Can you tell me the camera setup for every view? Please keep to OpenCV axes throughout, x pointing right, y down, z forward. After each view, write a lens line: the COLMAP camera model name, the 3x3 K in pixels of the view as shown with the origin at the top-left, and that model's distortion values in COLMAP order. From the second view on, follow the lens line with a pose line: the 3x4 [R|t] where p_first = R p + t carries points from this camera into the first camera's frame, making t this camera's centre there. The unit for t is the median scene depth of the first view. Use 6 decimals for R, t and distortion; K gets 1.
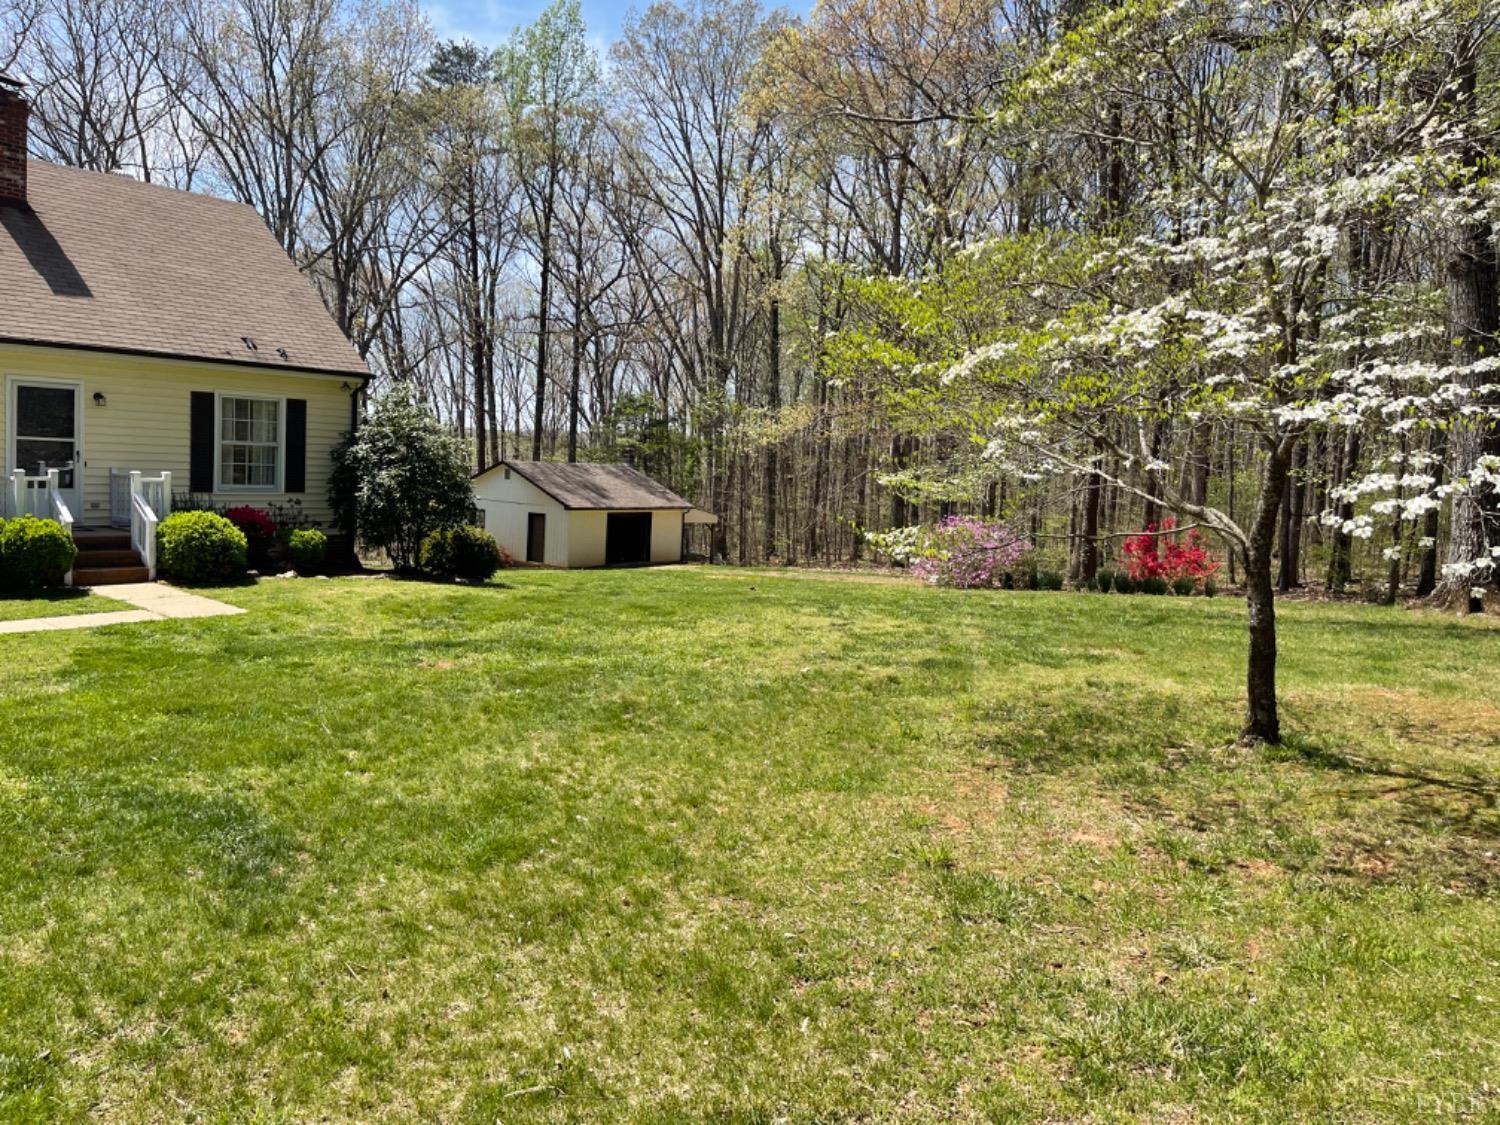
lens RADIAL K [[1091.4, 0, 750.0], [0, 1091.4, 562.5], [0, 0, 1]] dist [0.038337, -0.001141]
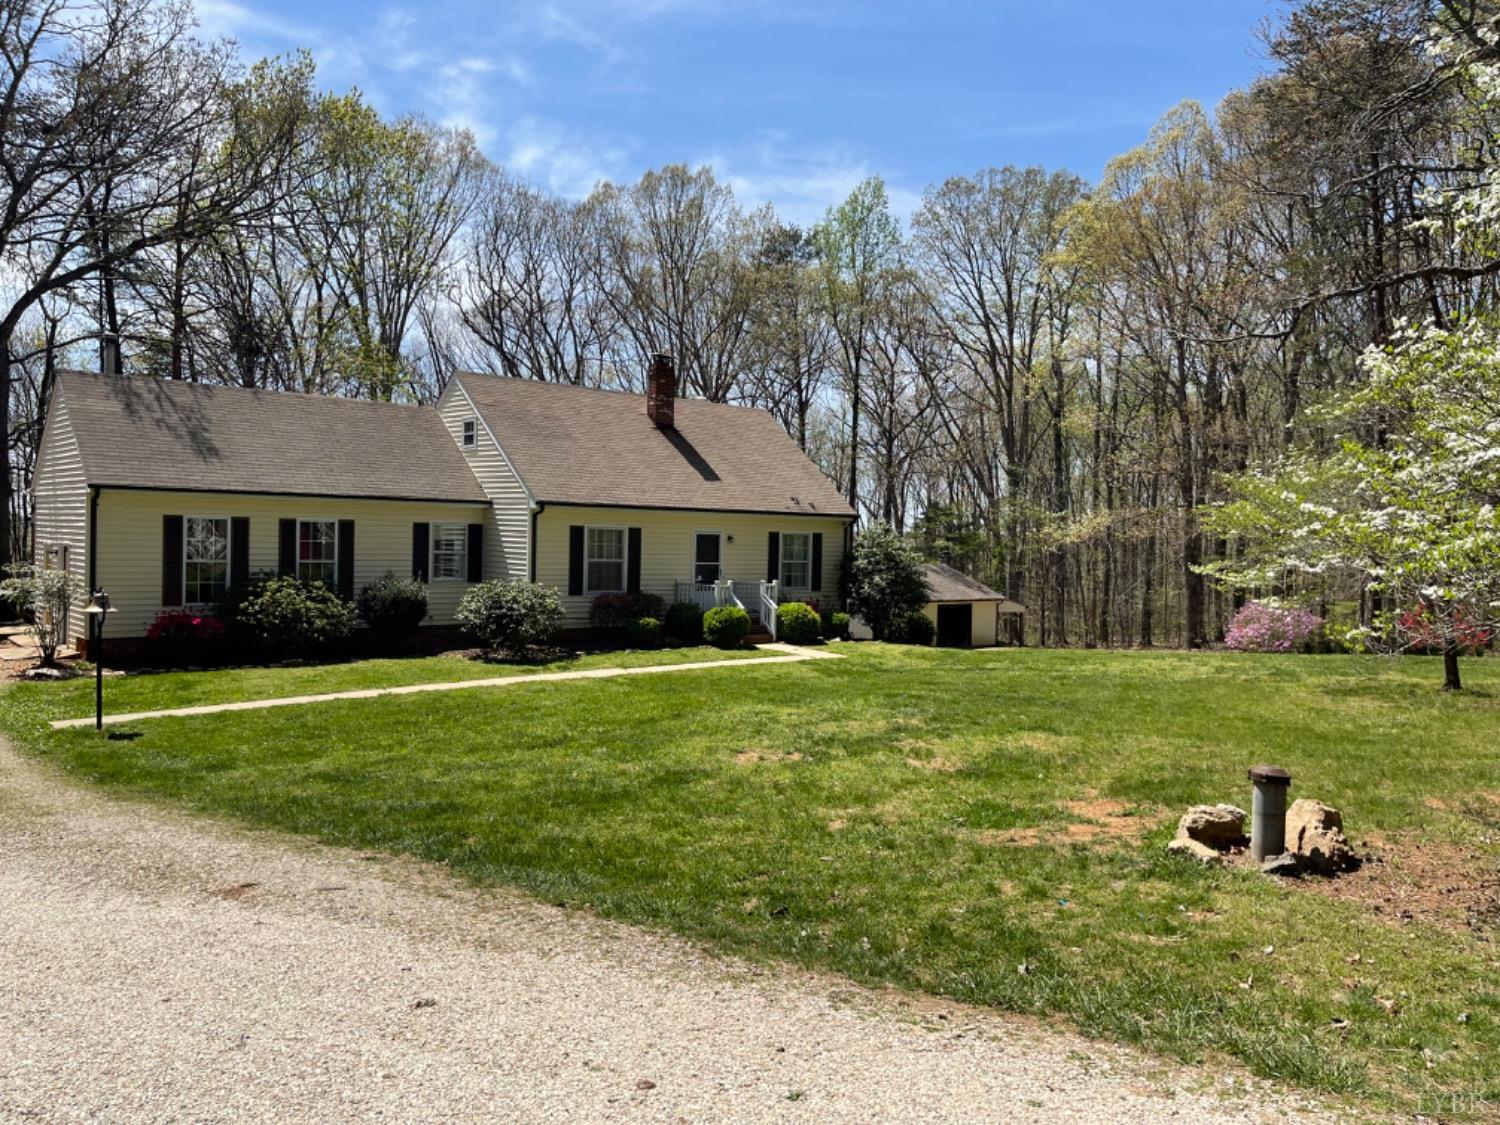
lens RADIAL K [[1035.8, 0, 749.6], [0, 1035.8, 592.3], [0, 0, 1]] dist [-0.002517, -0.000625]
pose [[0.969013, -0.021643, -0.246058, -0.047257], [0.006494, 0.998042, -0.062212, 0.010727], [0.246923, 0.058686, 0.967256, -0.165175]]
